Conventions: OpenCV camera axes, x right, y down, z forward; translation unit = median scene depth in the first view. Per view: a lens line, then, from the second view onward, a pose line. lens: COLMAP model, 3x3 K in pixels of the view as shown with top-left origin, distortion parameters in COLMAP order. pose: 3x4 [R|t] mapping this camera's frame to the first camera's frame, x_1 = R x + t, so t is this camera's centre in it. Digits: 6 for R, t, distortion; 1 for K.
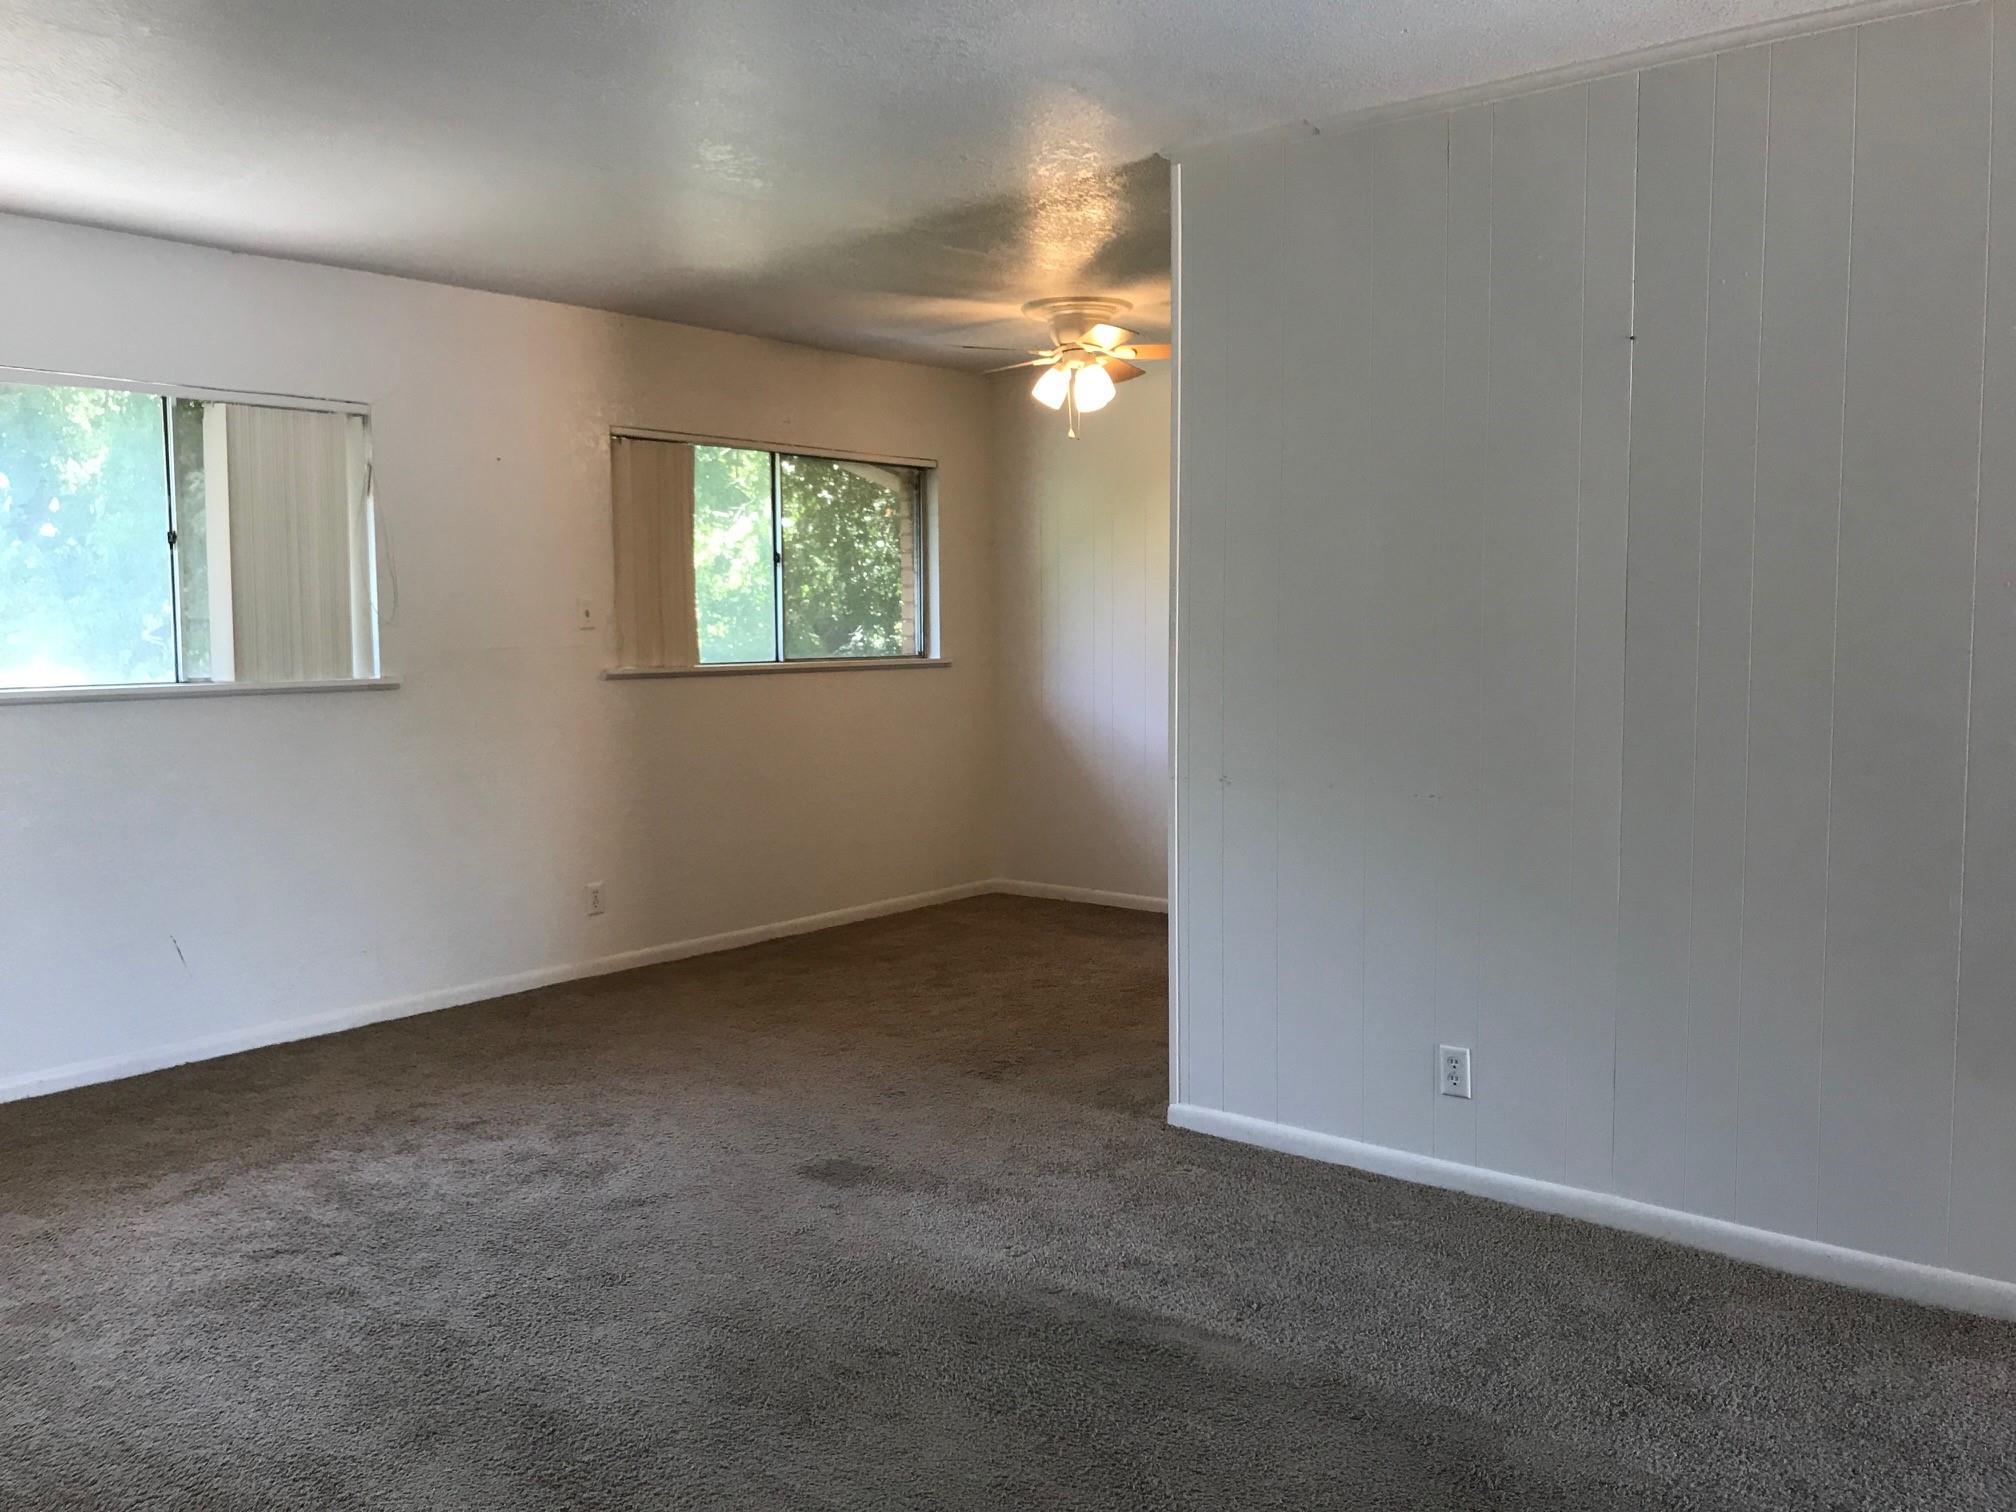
lens RADIAL K [[1686.0, 0, 1001.2], [0, 1686.0, 752.1], [0, 0, 1]] dist [0.050527, -0.099065]
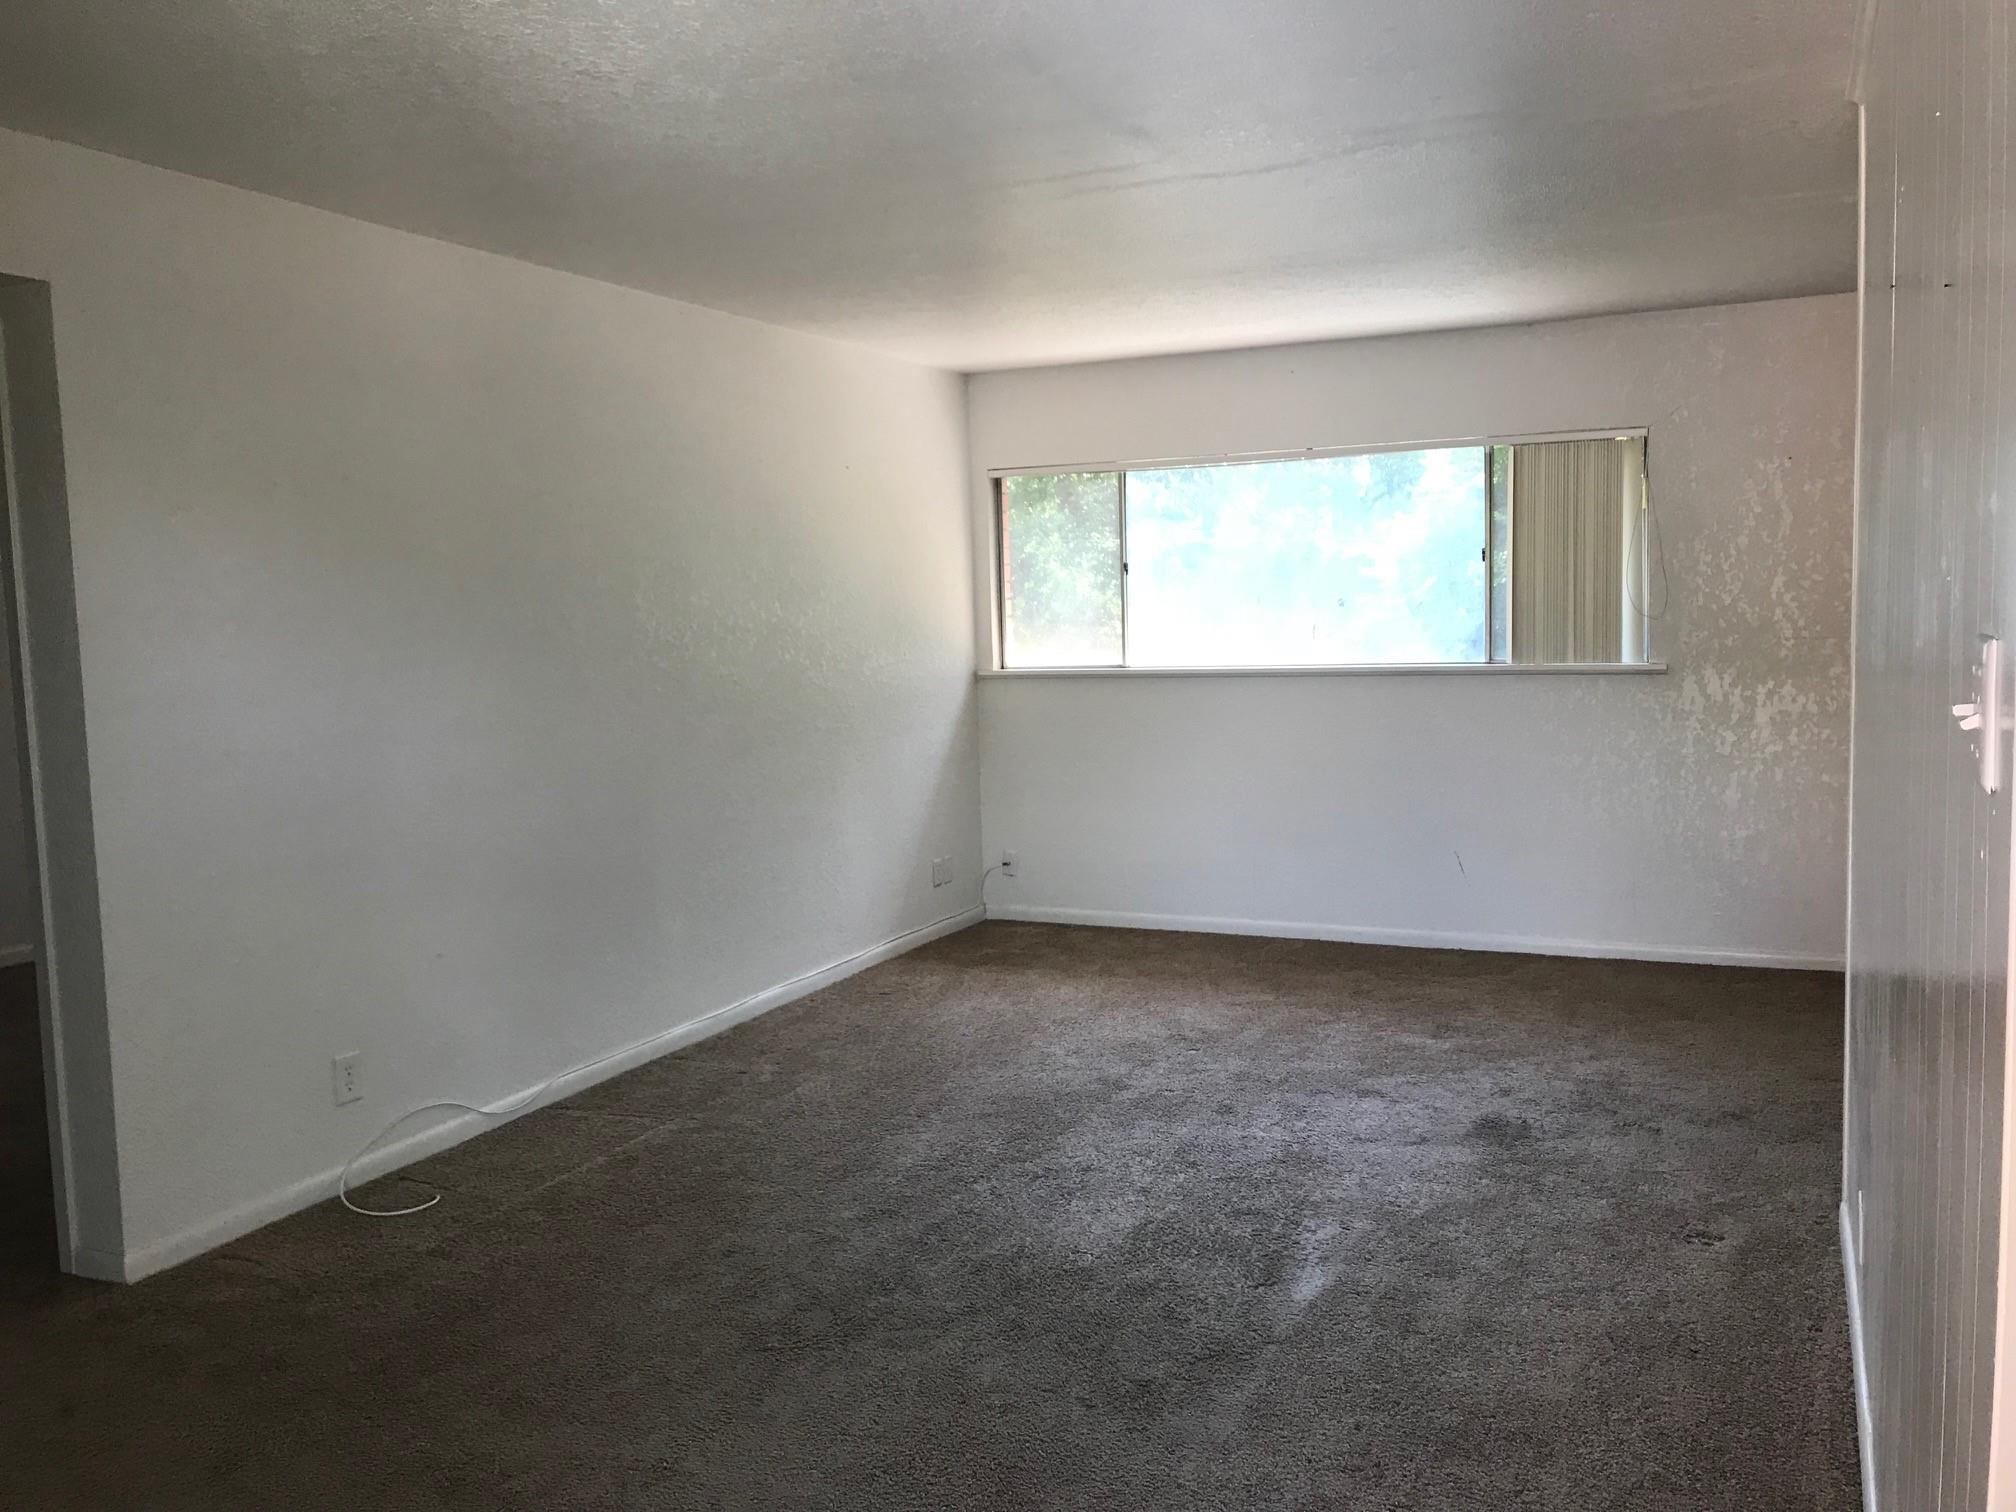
lens RADIAL K [[1686.0, 0, 1000.9], [0, 1686.0, 759.9], [0, 0, 1]] dist [0.050527, -0.099065]
pose [[0.231629, 0.087612, -0.968851, 0.810257], [-0.061993, 0.995241, 0.075177, -0.048603], [0.970827, 0.042649, 0.235958, 0.384738]]
